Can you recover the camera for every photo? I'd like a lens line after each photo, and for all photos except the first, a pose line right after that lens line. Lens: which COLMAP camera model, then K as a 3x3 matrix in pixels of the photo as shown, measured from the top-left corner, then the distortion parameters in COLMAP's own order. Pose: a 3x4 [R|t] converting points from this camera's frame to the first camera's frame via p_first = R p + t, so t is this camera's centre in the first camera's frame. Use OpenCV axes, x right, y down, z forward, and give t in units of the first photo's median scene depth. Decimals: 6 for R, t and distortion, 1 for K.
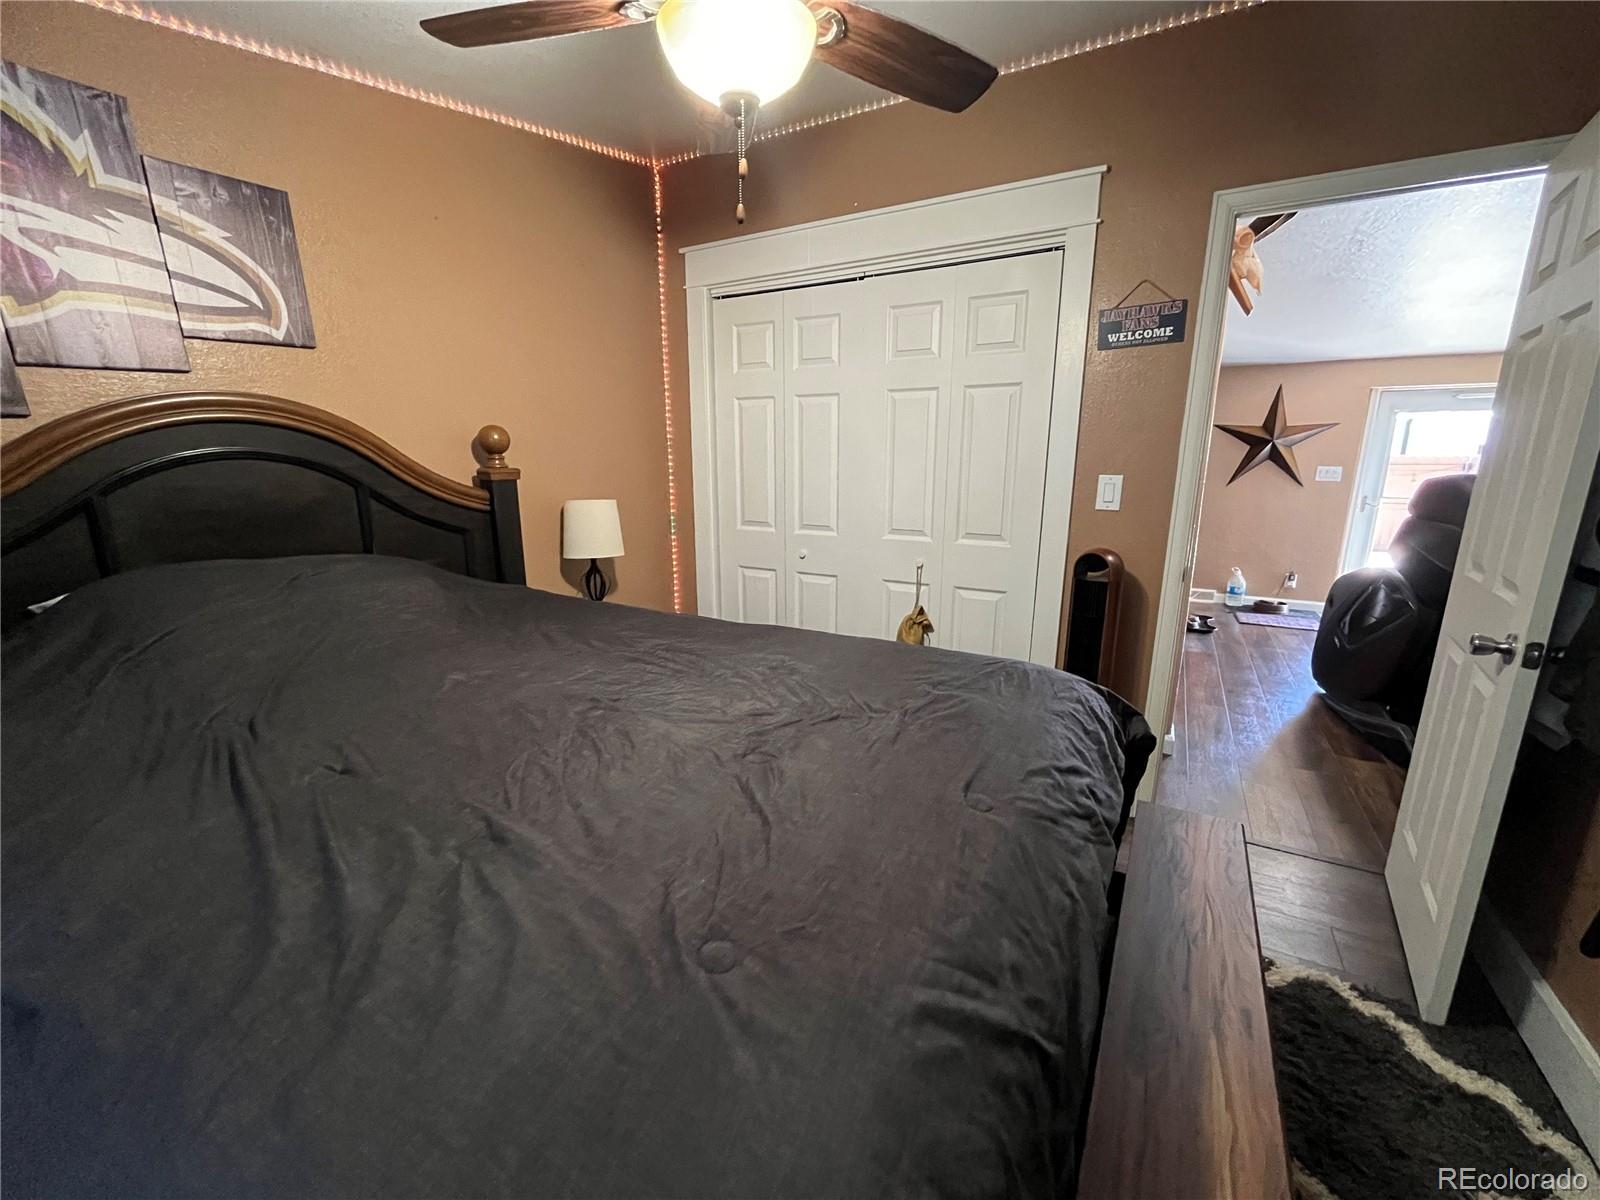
lens RADIAL K [[654.9, 0, 794.3], [0, 654.9, 601.1], [0, 0, 1]] dist [-0.003695, 0.000498]
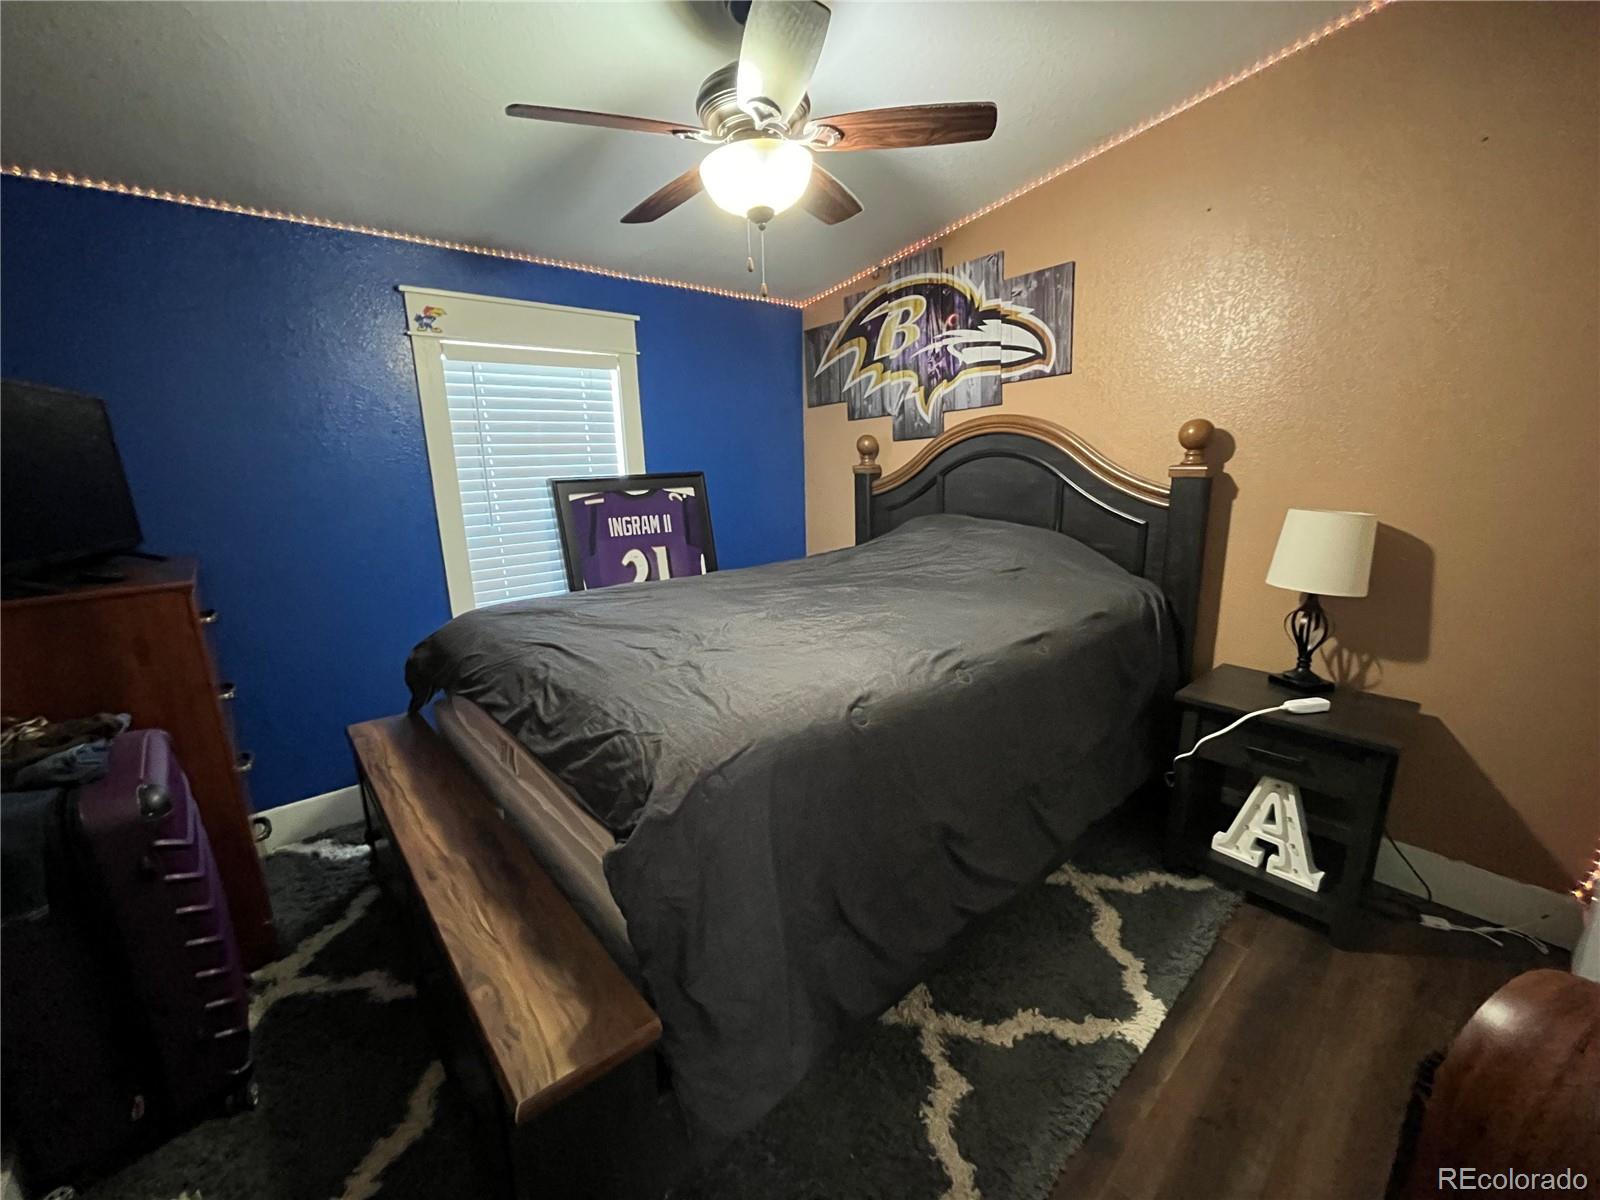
lens RADIAL K [[654.9, 0, 795.7], [0, 654.9, 606.7], [0, 0, 1]] dist [-0.003695, 0.000498]
pose [[-0.329917, 0.224794, -0.916854, 0.922328], [-0.183332, 0.937485, 0.295822, -0.271082], [0.926037, 0.265686, -0.268081, 1.127733]]
